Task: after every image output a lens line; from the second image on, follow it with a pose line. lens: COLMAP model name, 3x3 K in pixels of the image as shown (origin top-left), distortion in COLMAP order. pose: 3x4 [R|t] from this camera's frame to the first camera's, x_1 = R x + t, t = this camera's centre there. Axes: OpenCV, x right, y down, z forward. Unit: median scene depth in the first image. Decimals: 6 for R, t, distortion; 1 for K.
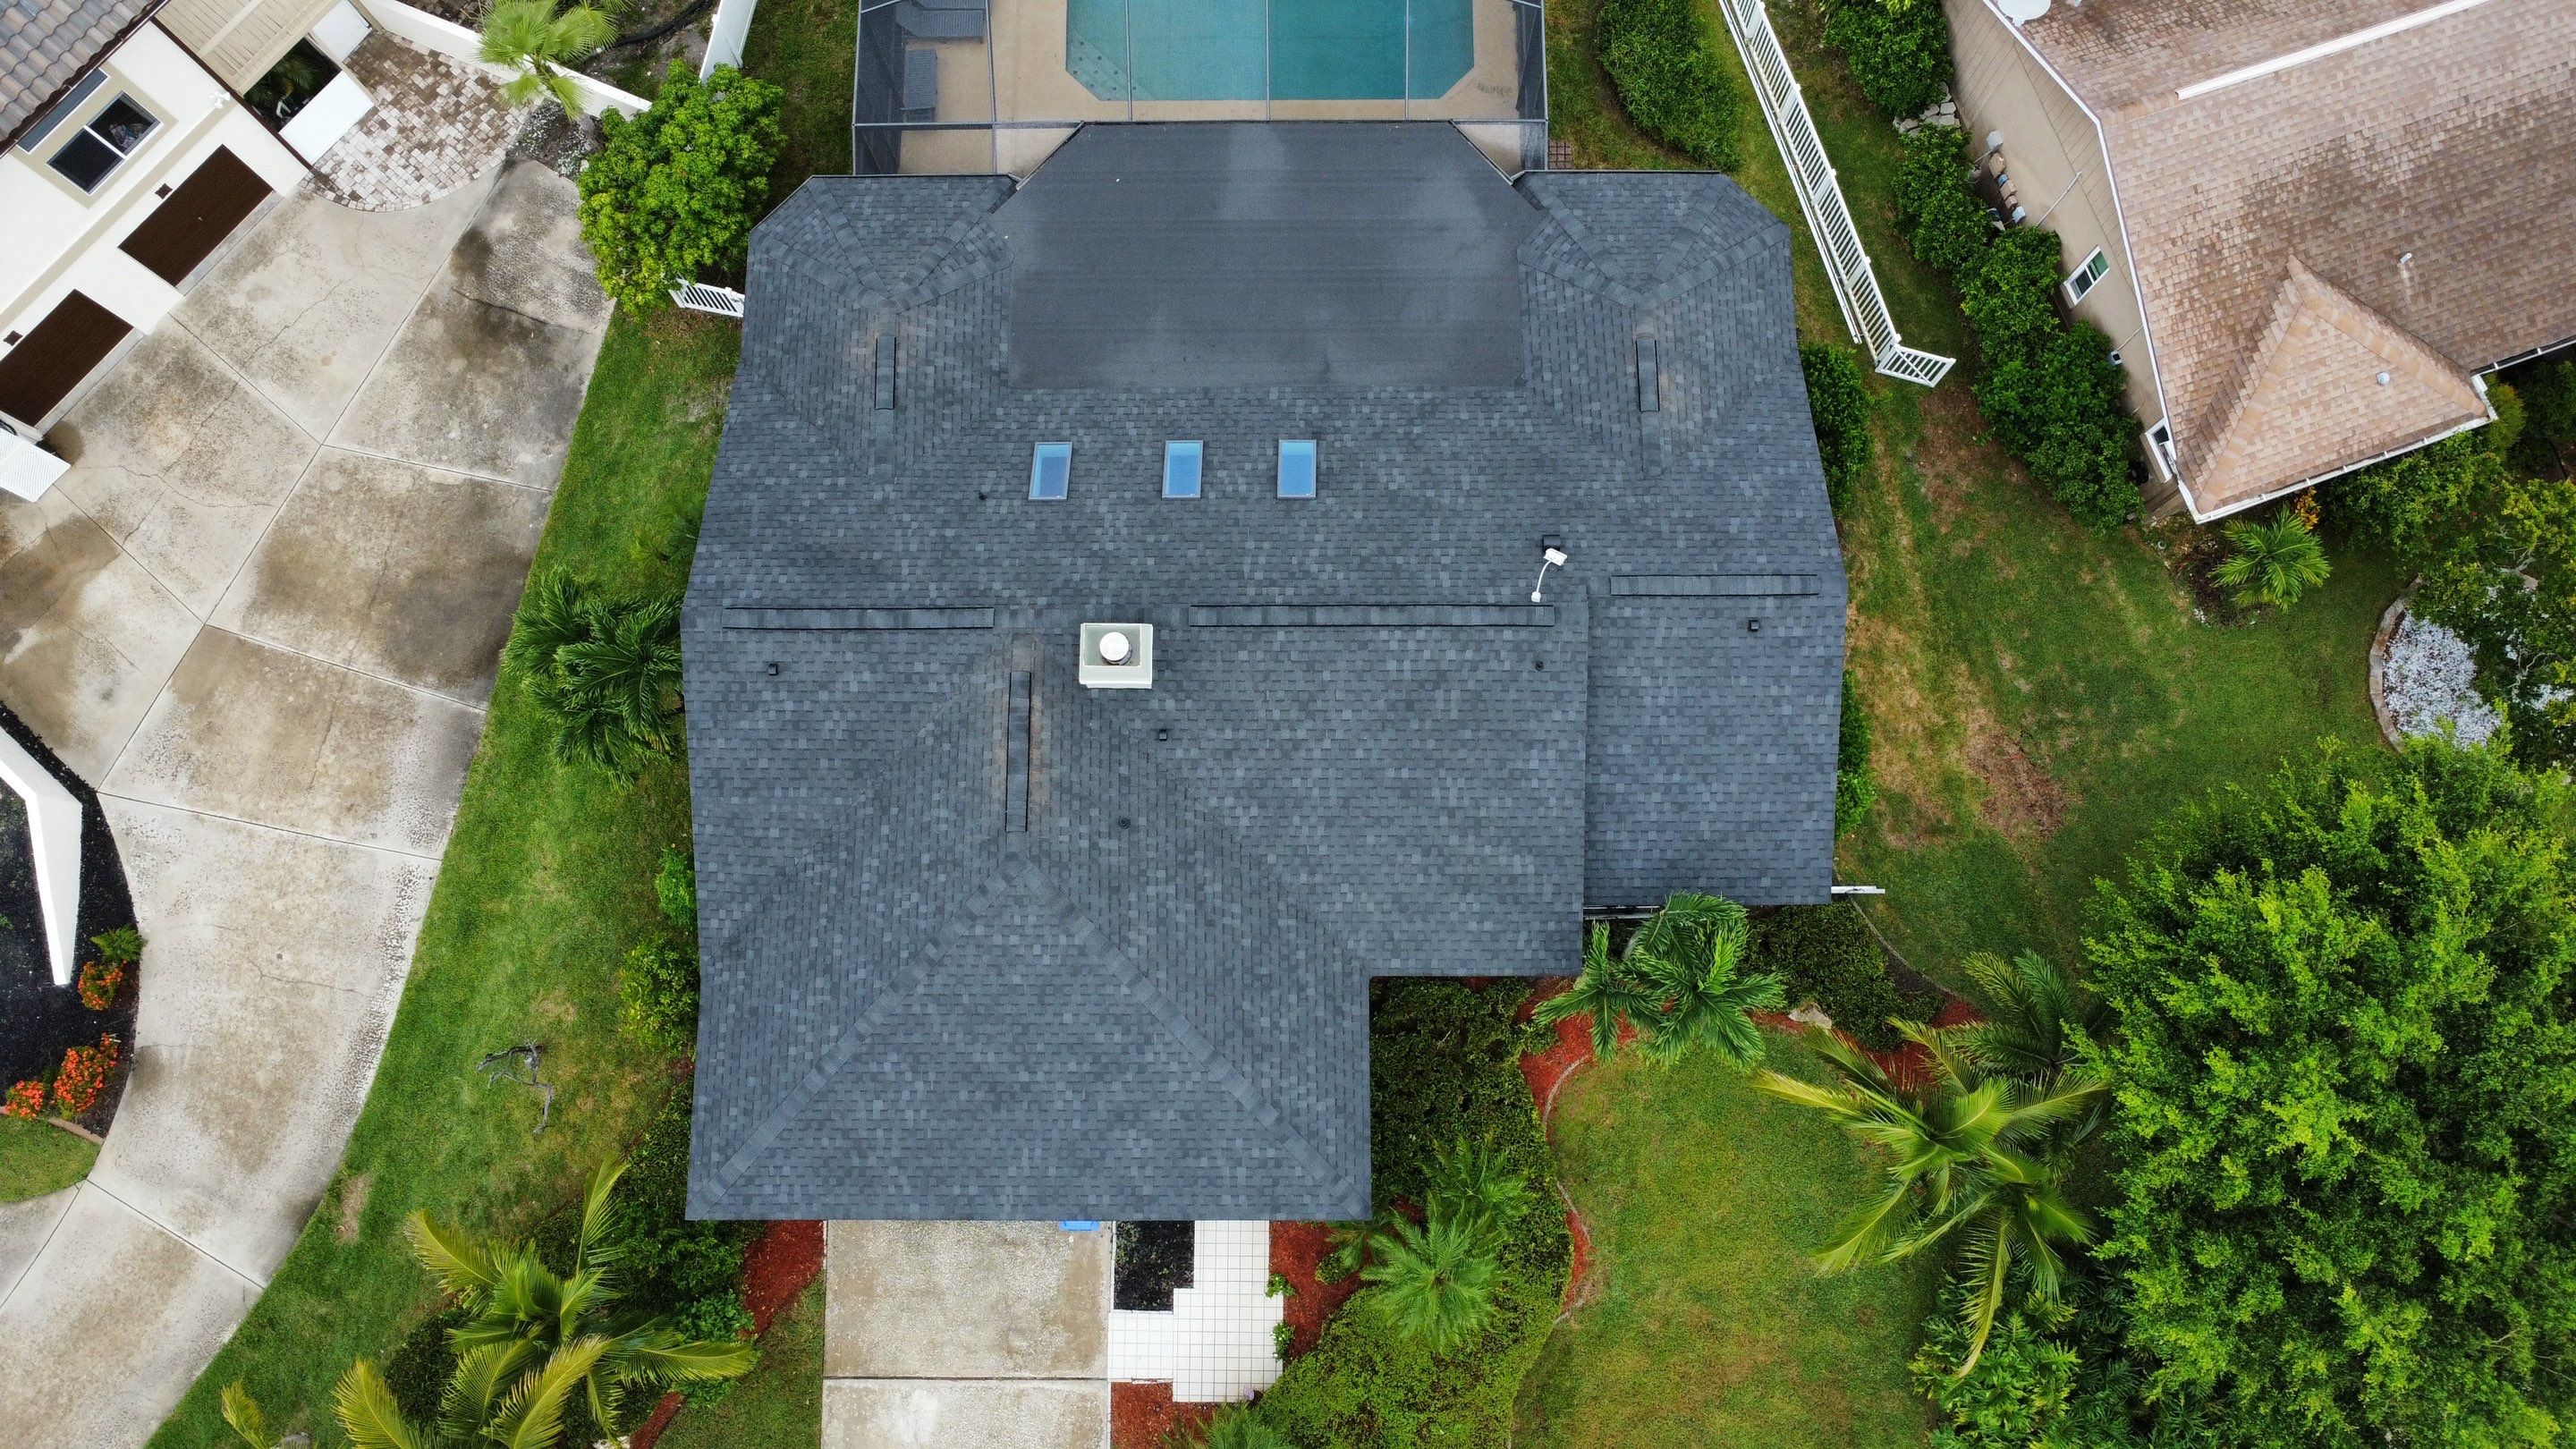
lens RADIAL K [[1866.8, 0, 1294.5], [0, 1866.8, 718.5], [0, 0, 1]] dist [-0.021885, -0.016559]
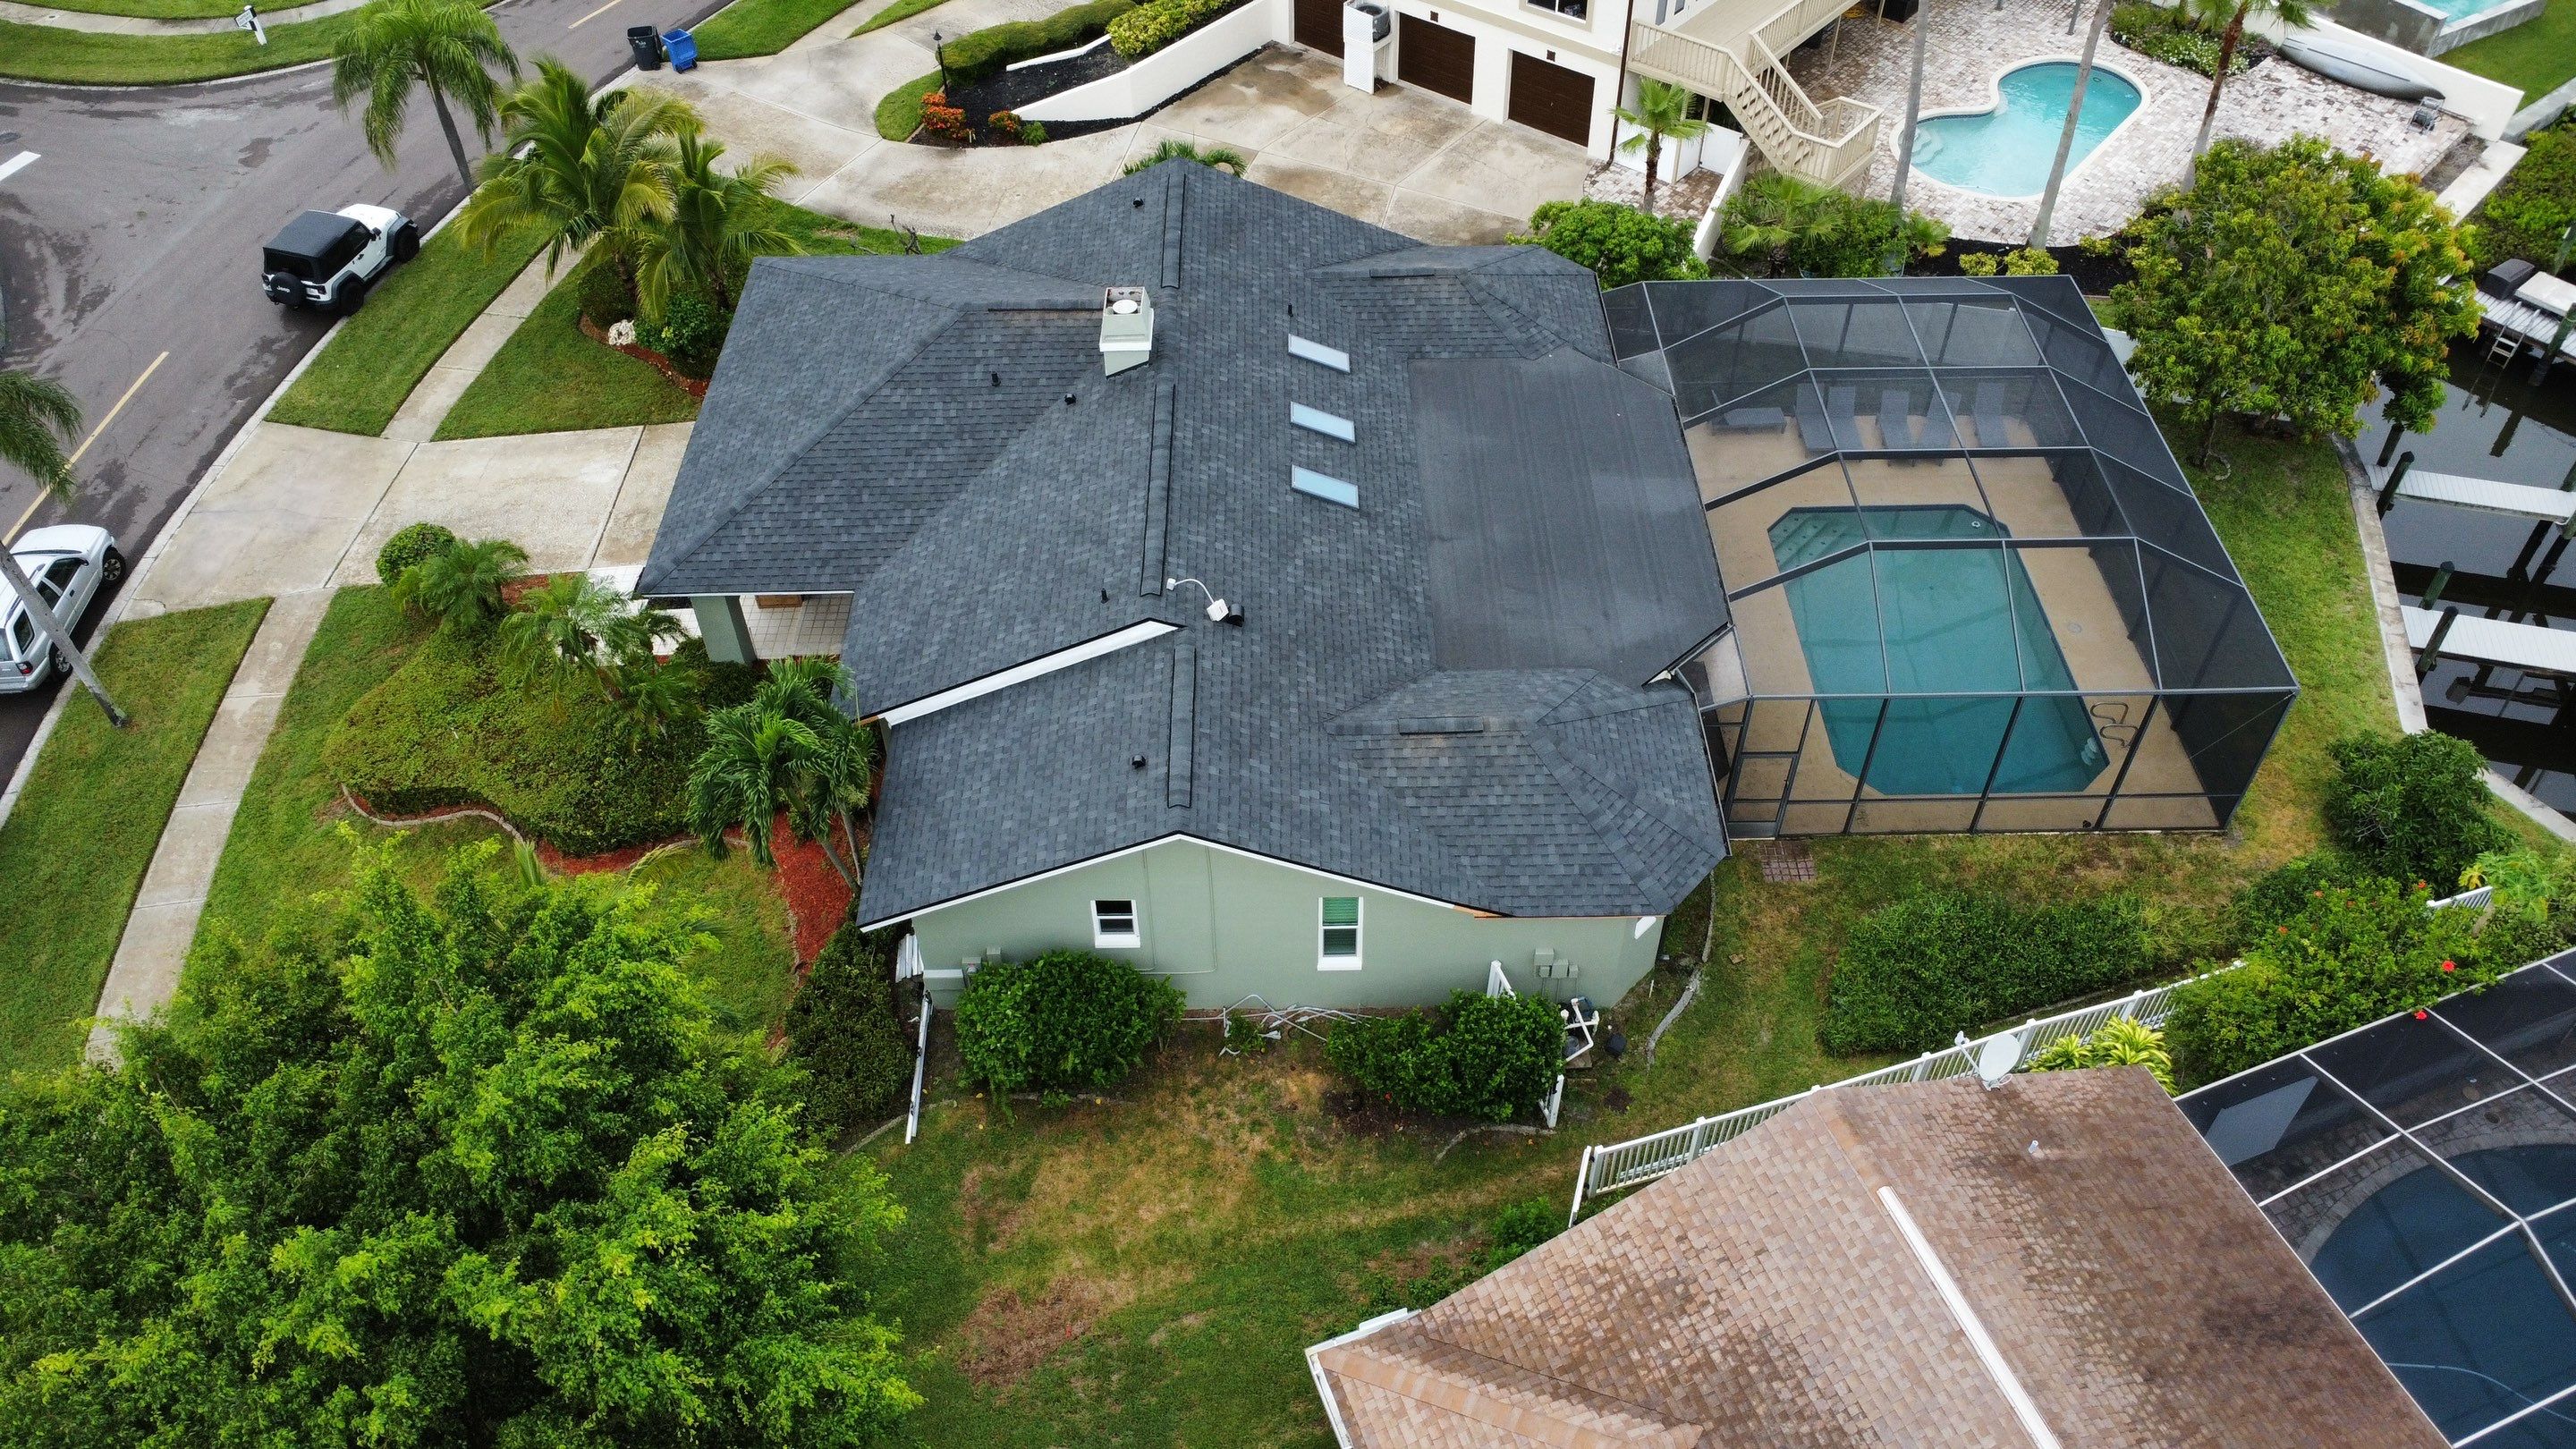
lens RADIAL K [[1866.8, 0, 1289.2], [0, 1866.8, 730.4], [0, 0, 1]] dist [-0.021885, -0.016559]
pose [[0.011201, 0.722104, -0.691693, 0.794063], [-0.977399, 0.153944, 0.144885, -0.234810], [0.211104, 0.674438, 0.707509, 0.325791]]
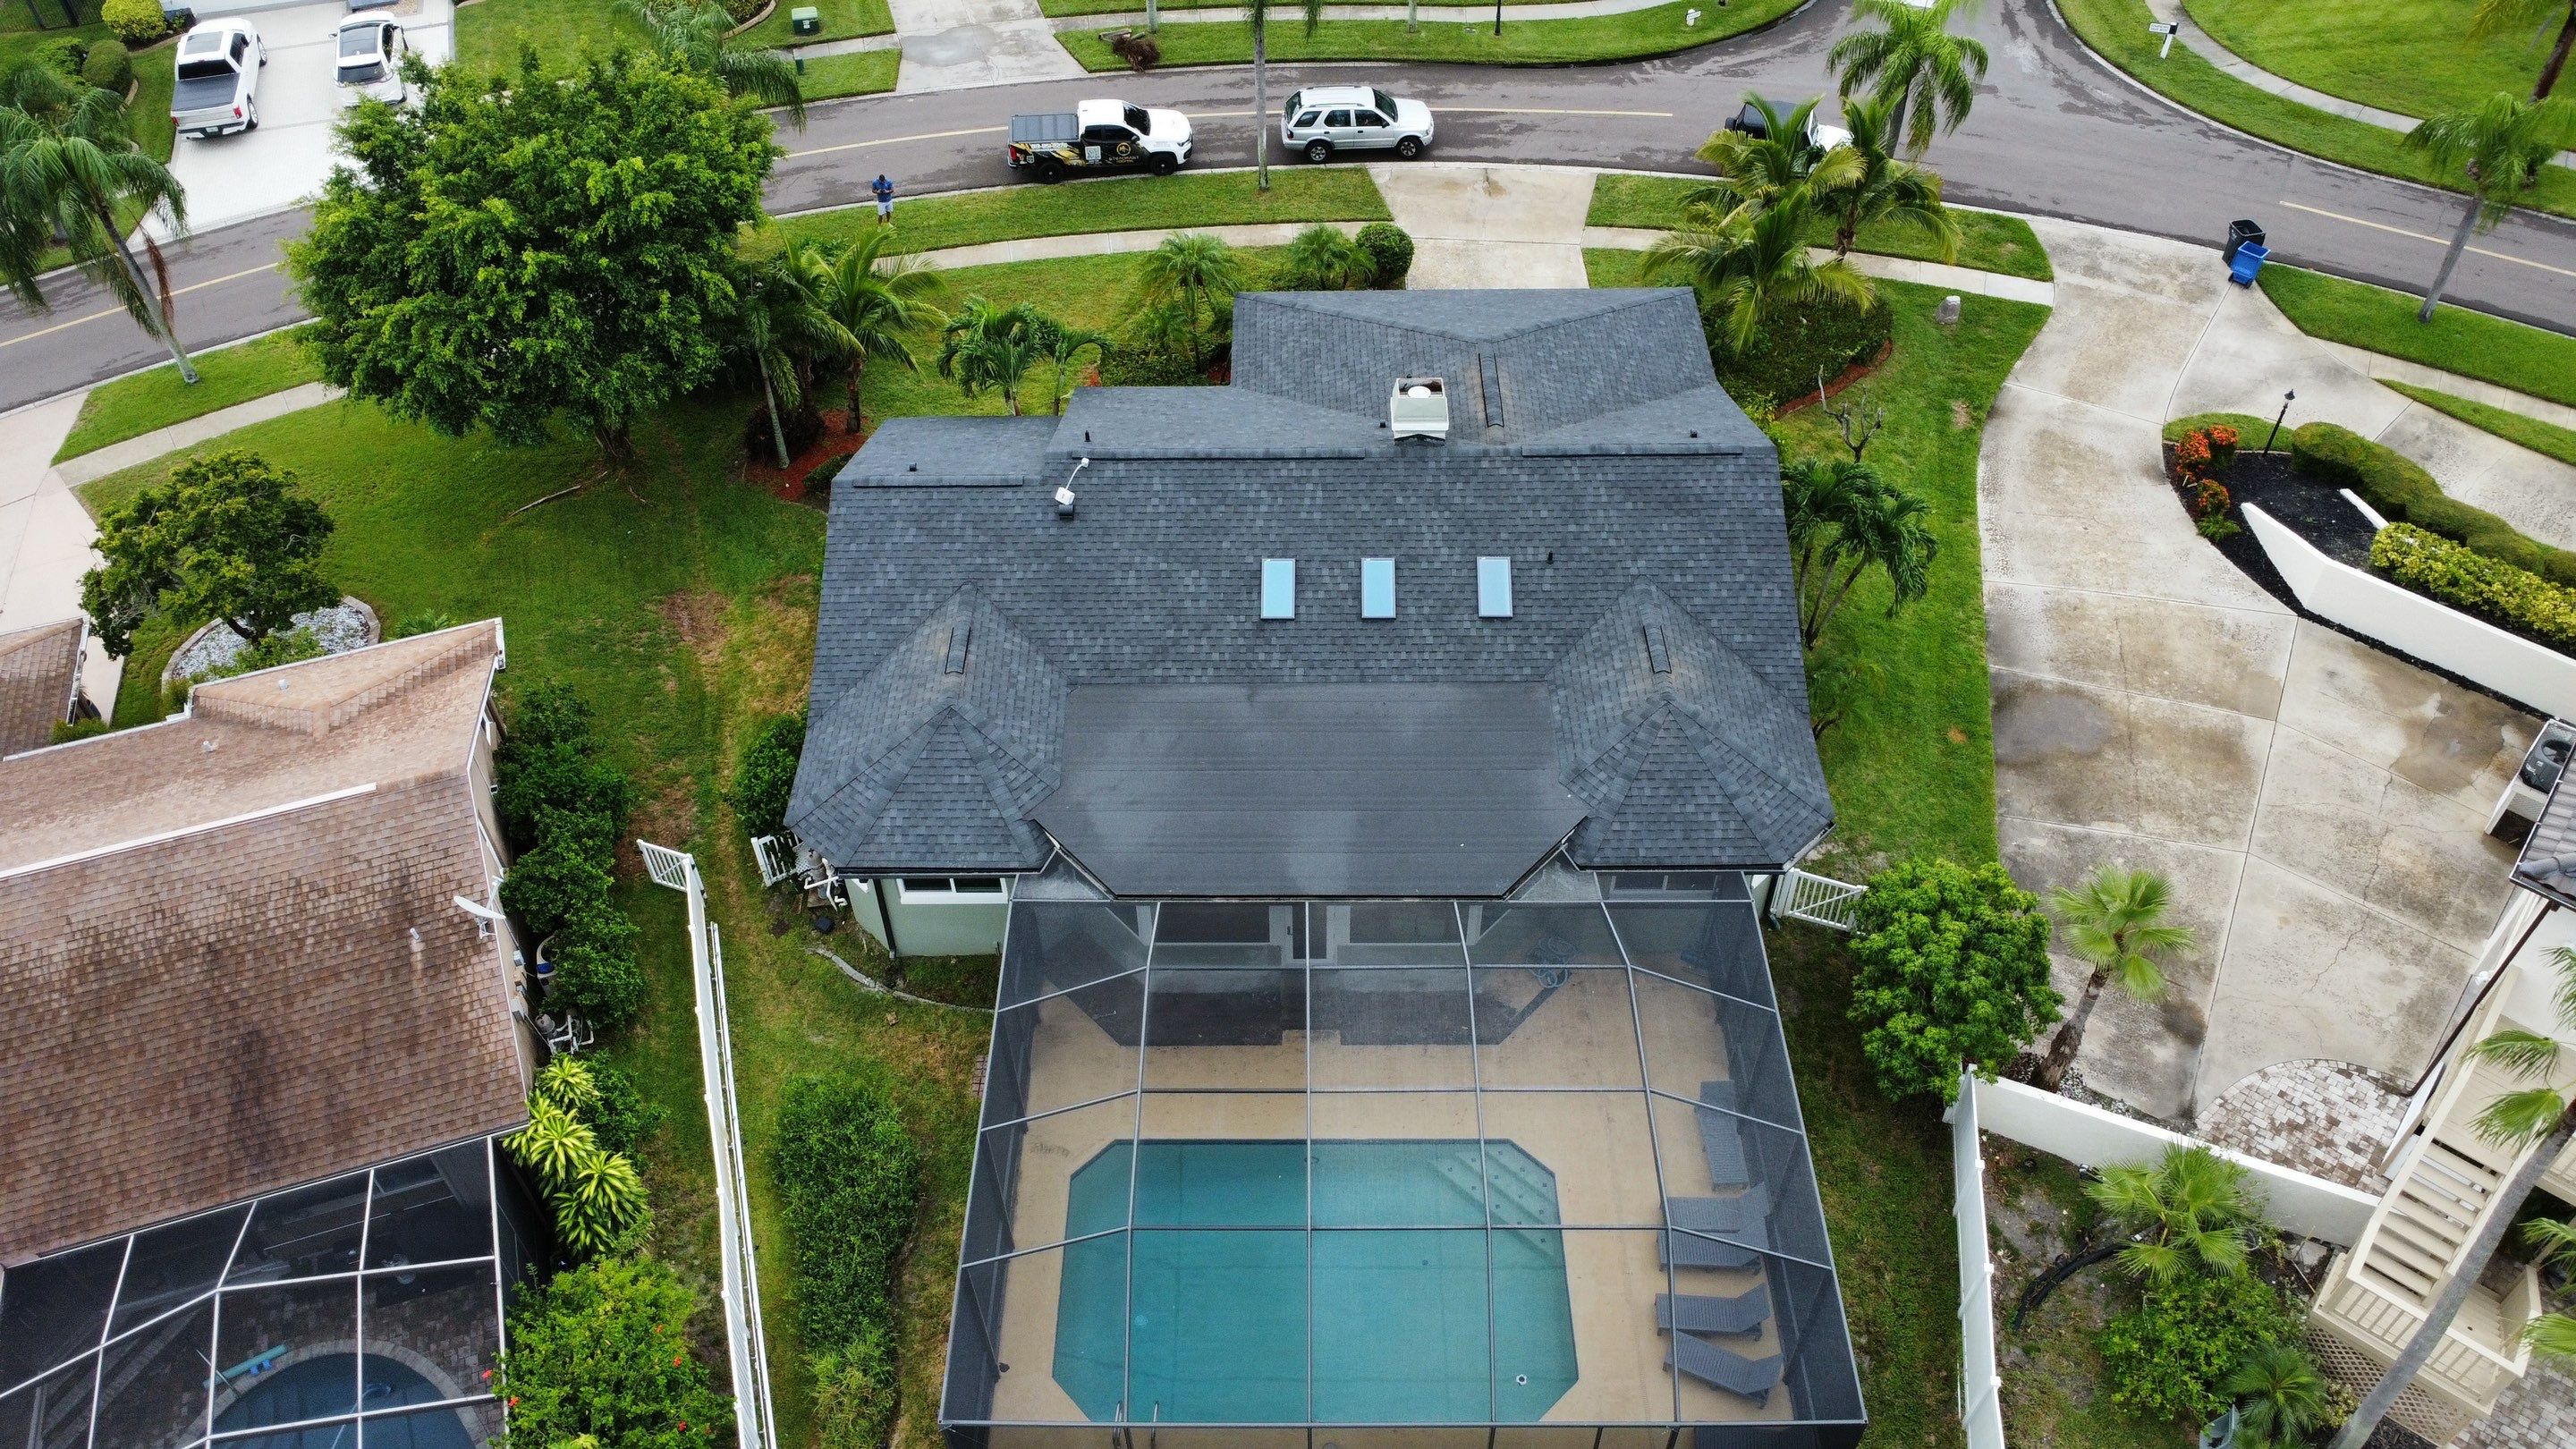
lens RADIAL K [[1866.8, 0, 1284.7], [0, 1866.8, 721.8], [0, 0, 1]] dist [-0.021885, -0.016559]
pose [[-0.999714, 0.012738, 0.020248, -0.023574], [0.009772, -0.555114, 0.831717, -1.078311], [0.021834, 0.831677, 0.554831, 0.414616]]
